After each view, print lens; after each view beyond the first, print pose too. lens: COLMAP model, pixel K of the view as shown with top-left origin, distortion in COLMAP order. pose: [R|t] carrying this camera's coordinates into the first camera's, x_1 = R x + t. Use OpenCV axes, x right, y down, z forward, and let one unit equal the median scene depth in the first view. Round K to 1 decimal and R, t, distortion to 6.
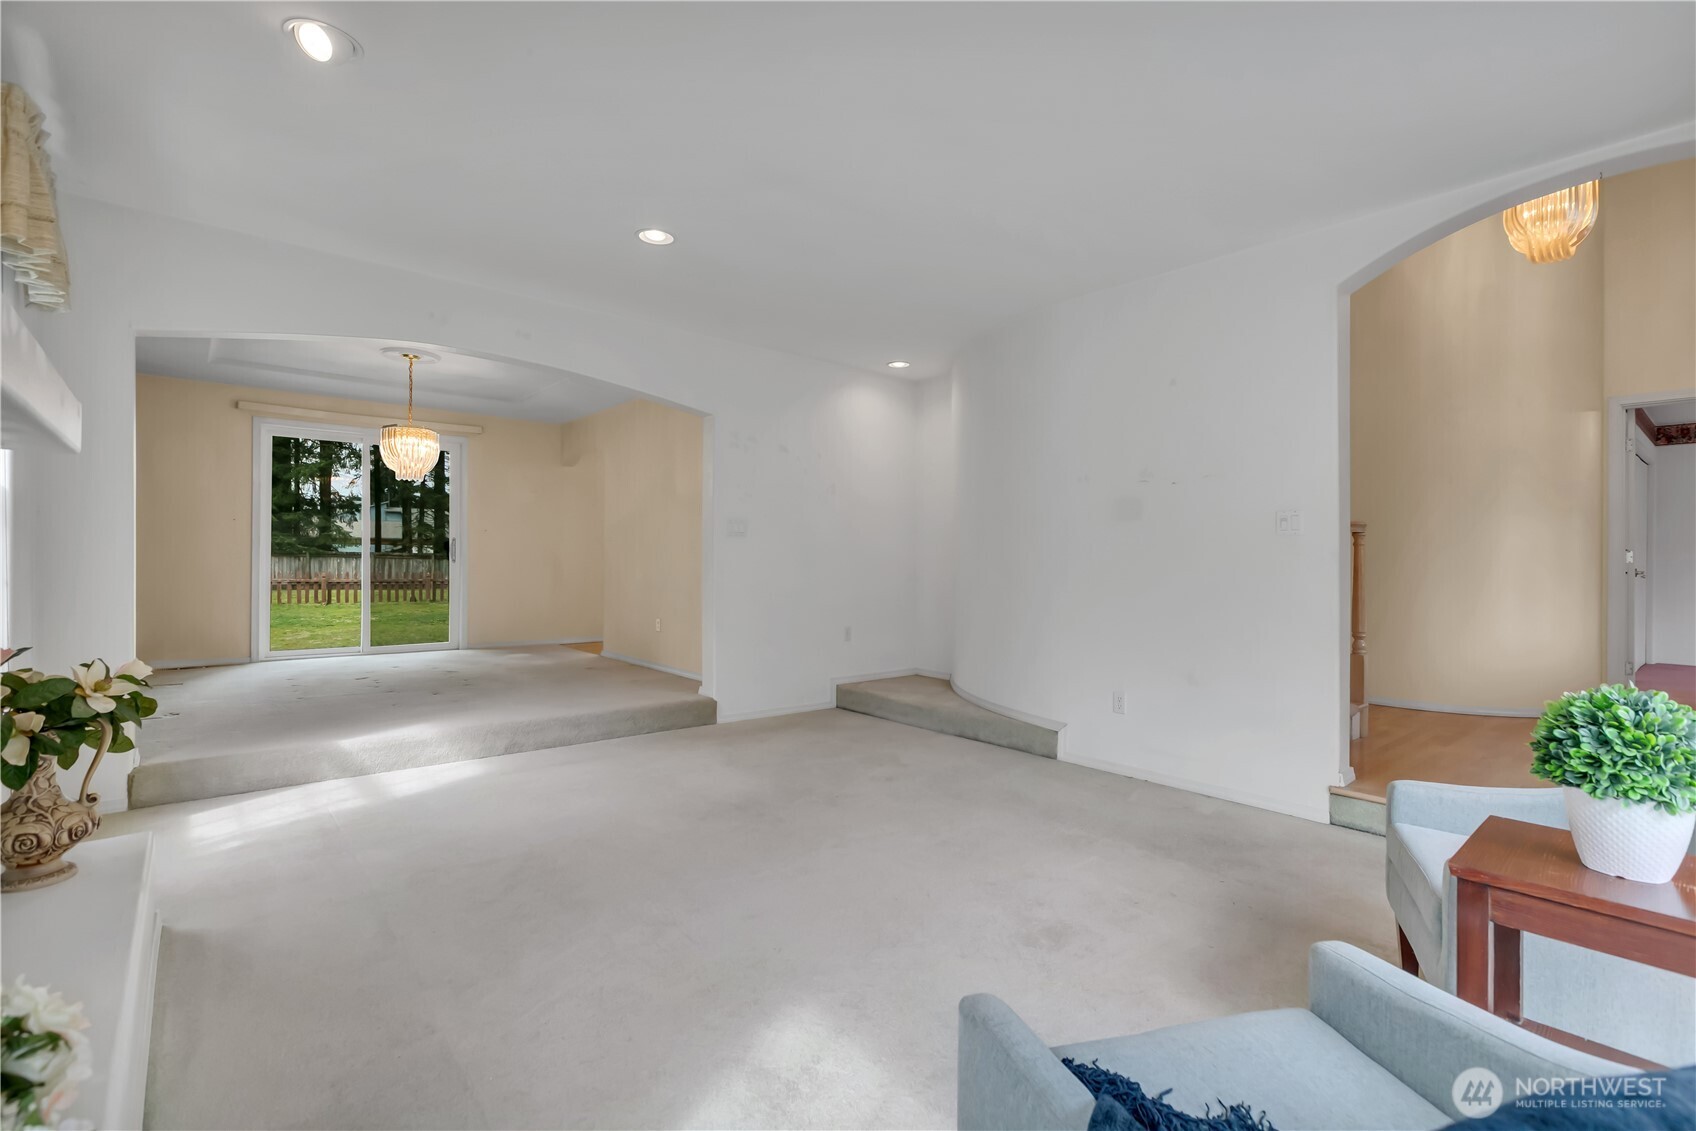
lens RADIAL K [[771.8, 0, 852.4], [0, 771.8, 554.6], [0, 0, 1]] dist [-0.003517, -0.000288]
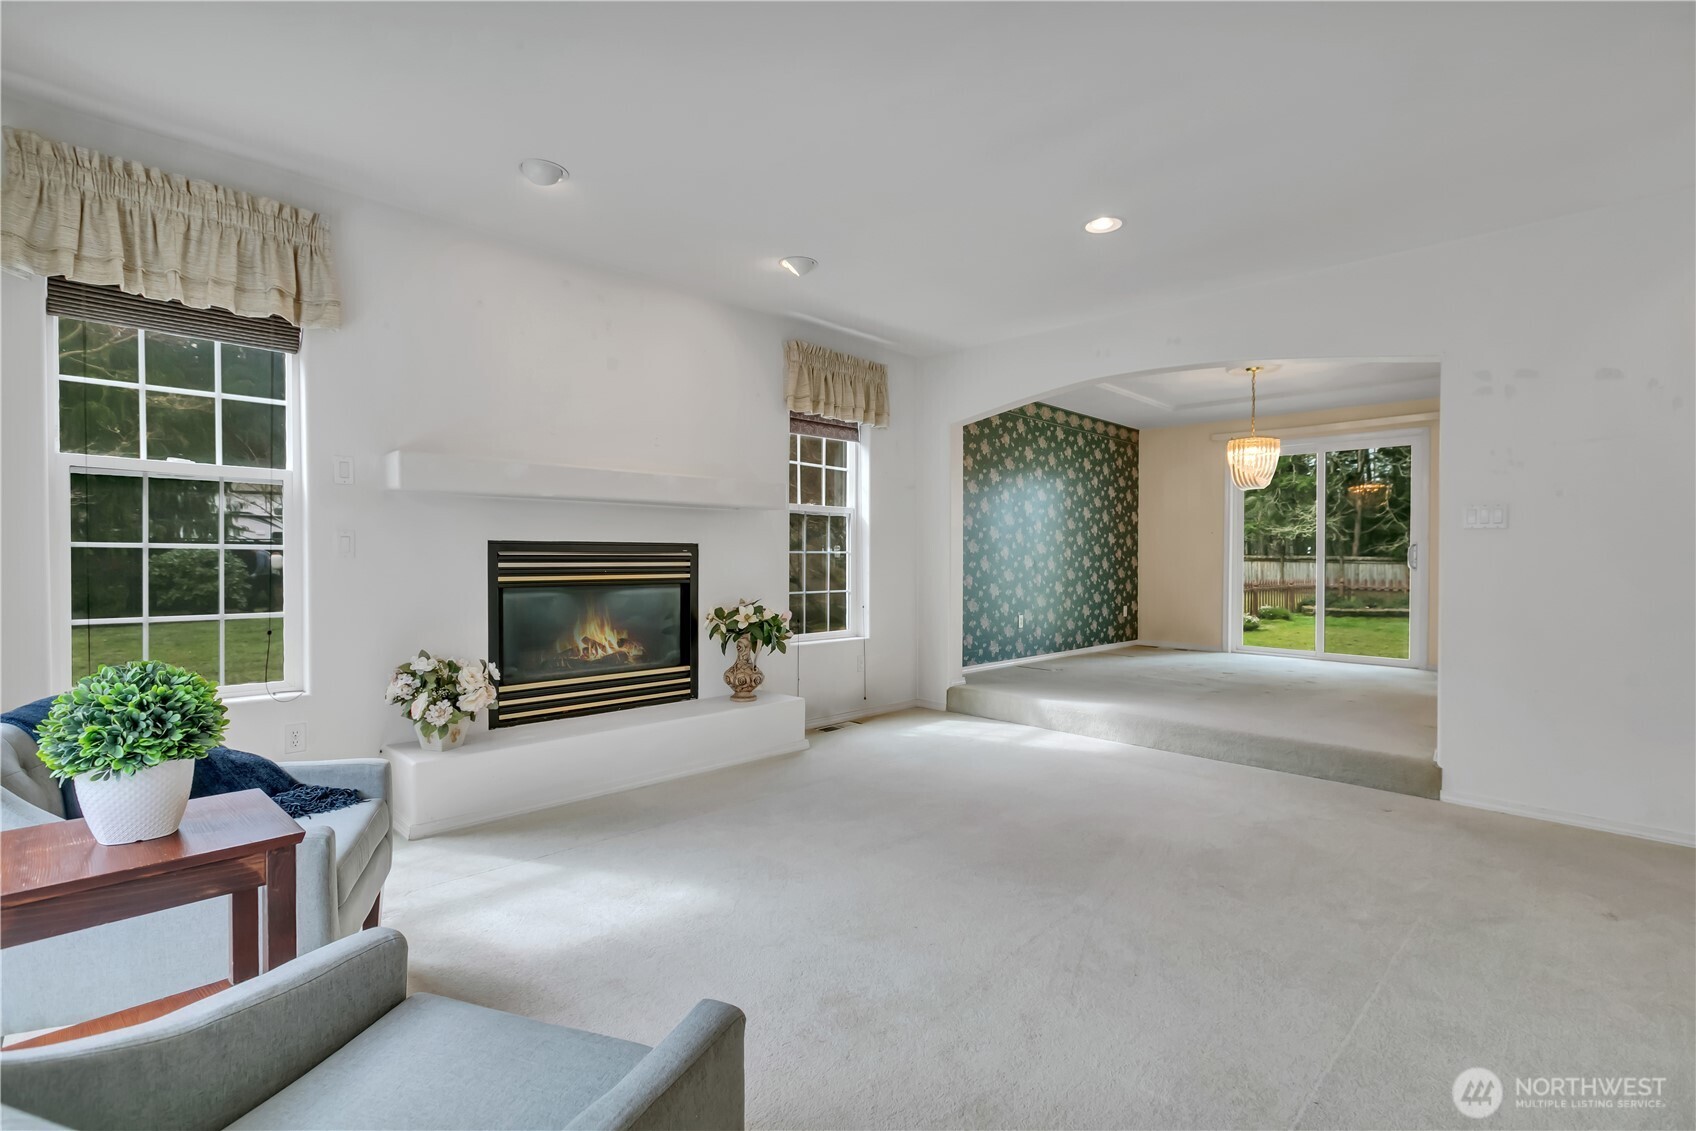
lens RADIAL K [[771.8, 0, 852.9], [0, 771.8, 571.0], [0, 0, 1]] dist [-0.003517, -0.000288]
pose [[0.103337, 0.008762, -0.994608, 0.455637], [-0.001030, 0.999962, 0.008702, 0.007179], [0.994646, 0.000125, 0.103342, 0.401460]]
